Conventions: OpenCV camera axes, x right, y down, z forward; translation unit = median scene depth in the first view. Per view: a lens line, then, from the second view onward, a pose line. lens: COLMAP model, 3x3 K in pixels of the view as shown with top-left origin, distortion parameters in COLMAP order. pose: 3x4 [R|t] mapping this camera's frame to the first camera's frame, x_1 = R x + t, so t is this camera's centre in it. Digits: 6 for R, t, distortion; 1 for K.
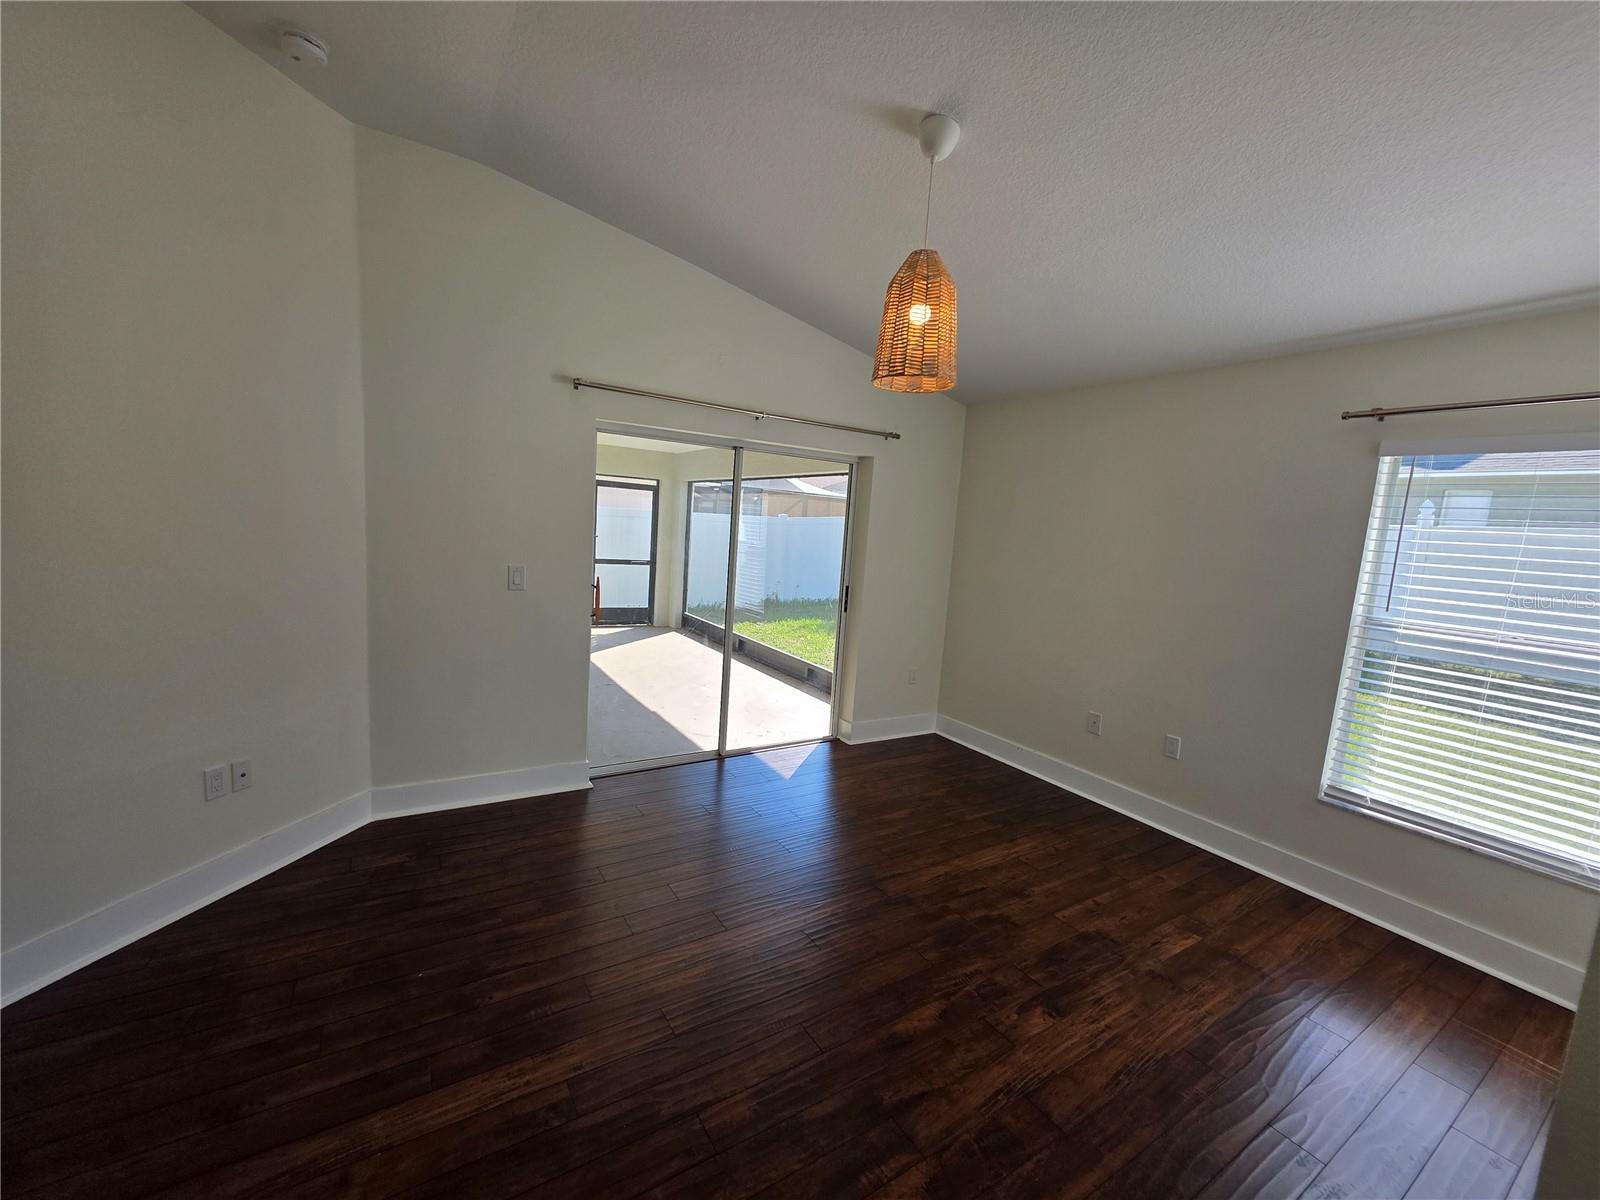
lens RADIAL K [[637.4, 0, 784.2], [0, 637.4, 602.5], [0, 0, 1]] dist [-0.001096, -0.000242]
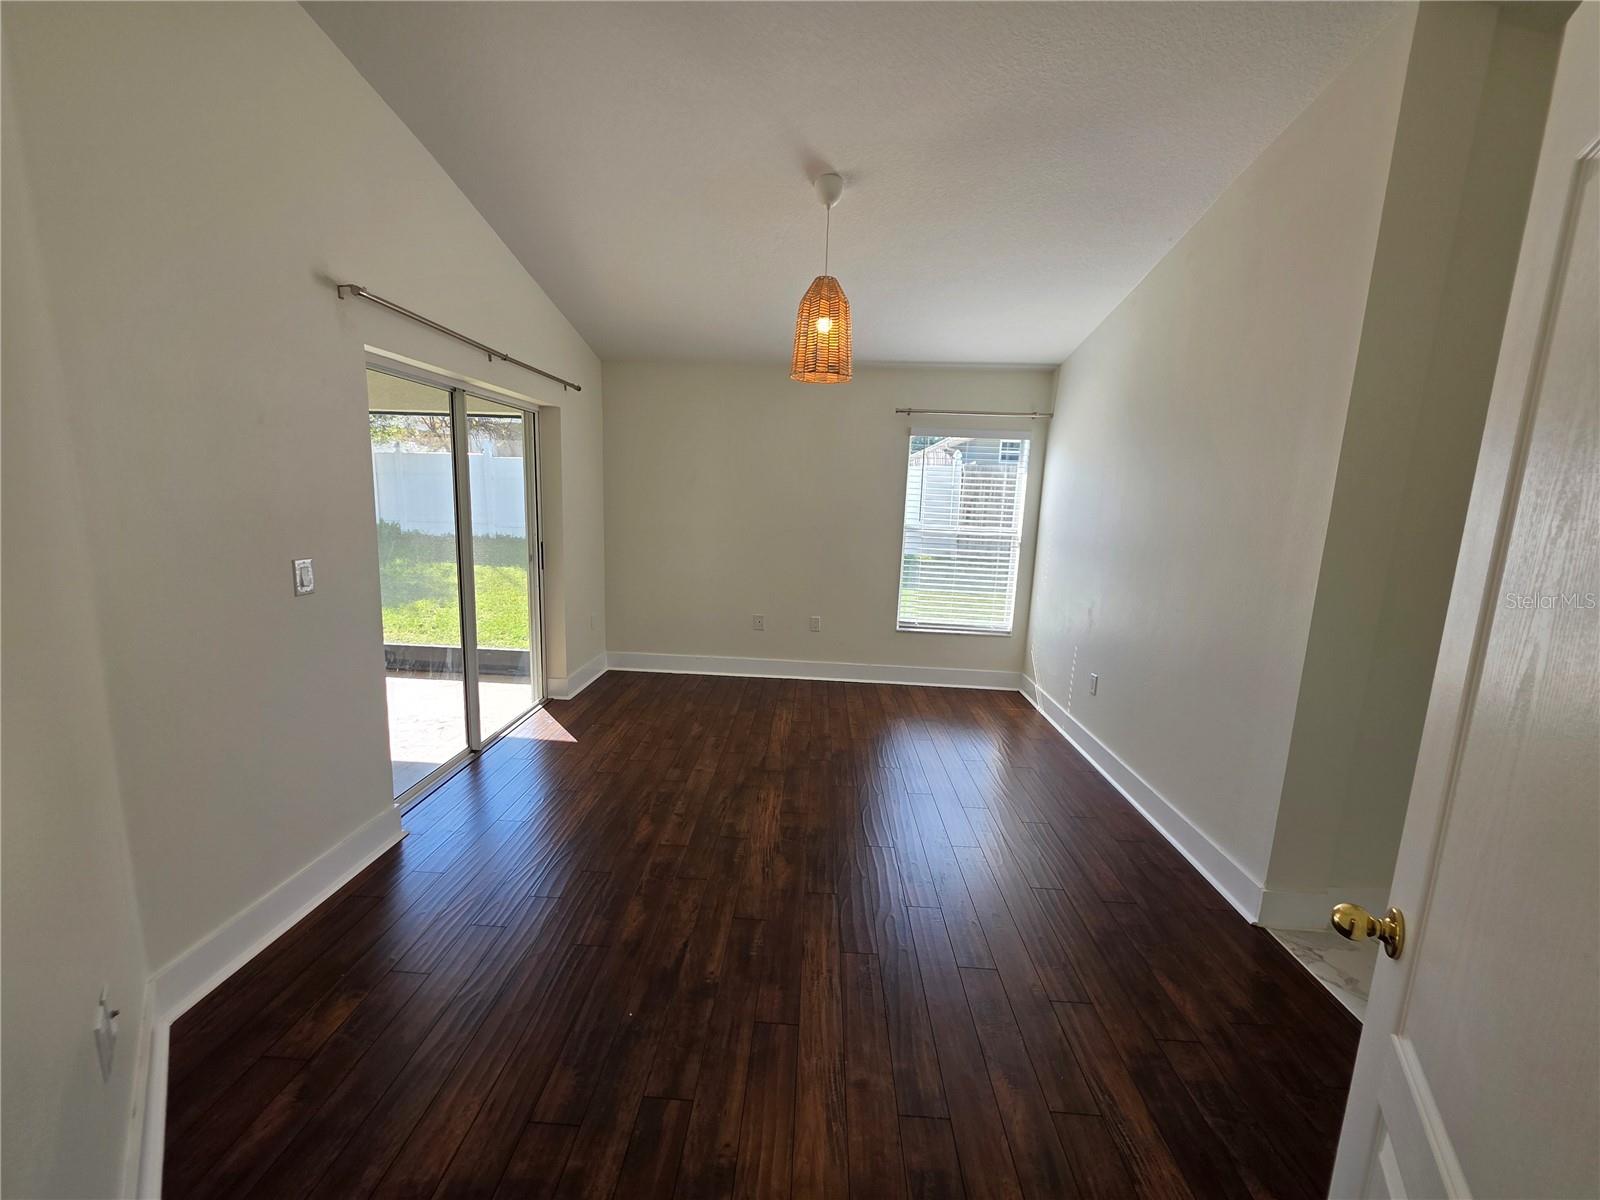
lens RADIAL K [[642.0, 0, 783.6], [0, 642.0, 600.6], [0, 0, 1]] dist [0.001414, 0.000083]
pose [[0.574829, -0.179349, 0.798377, -0.659384], [0.102524, 0.983782, 0.147182, -0.060483], [-0.811825, -0.002752, 0.583894, 0.185379]]
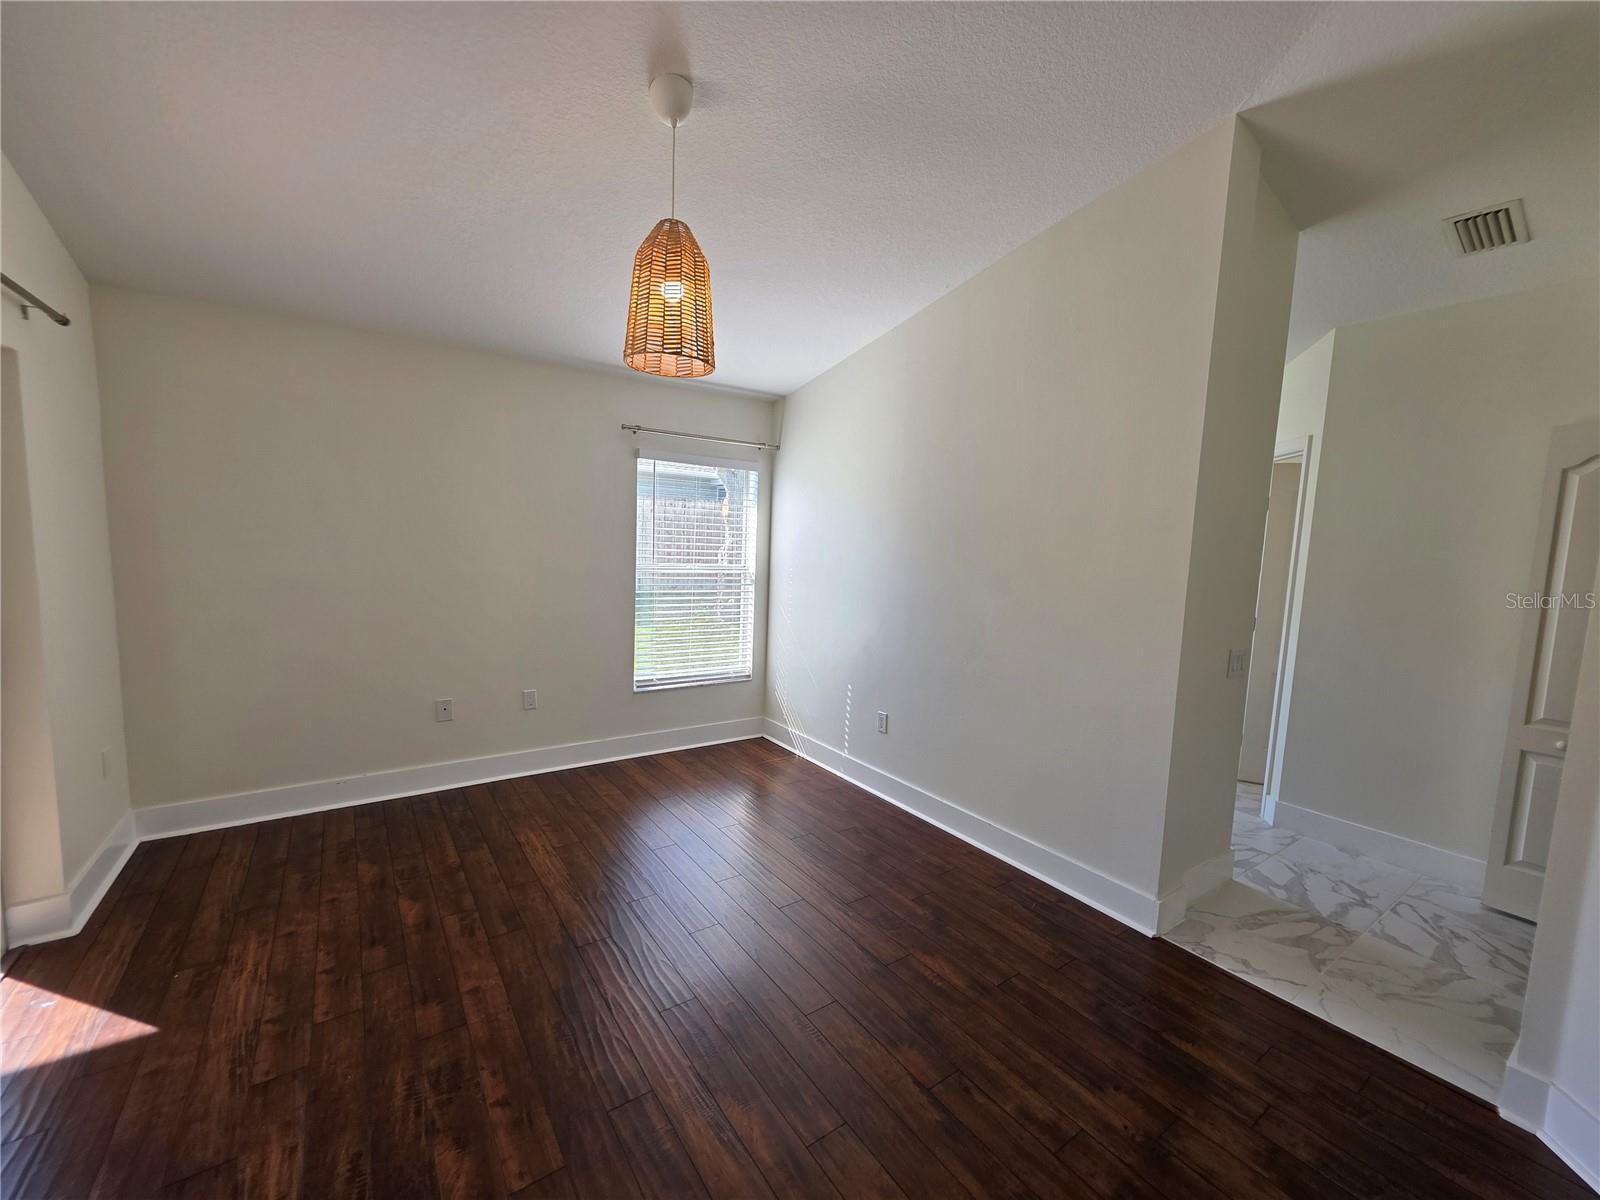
lens RADIAL K [[641.1, 0, 789.6], [0, 641.1, 606.2], [0, 0, 1]] dist [0.002681, 0.000073]
pose [[-0.046687, -0.173484, 0.983729, -0.517278], [0.081712, 0.980840, 0.176853, -0.101913], [-0.995562, 0.088640, -0.031617, 0.589171]]
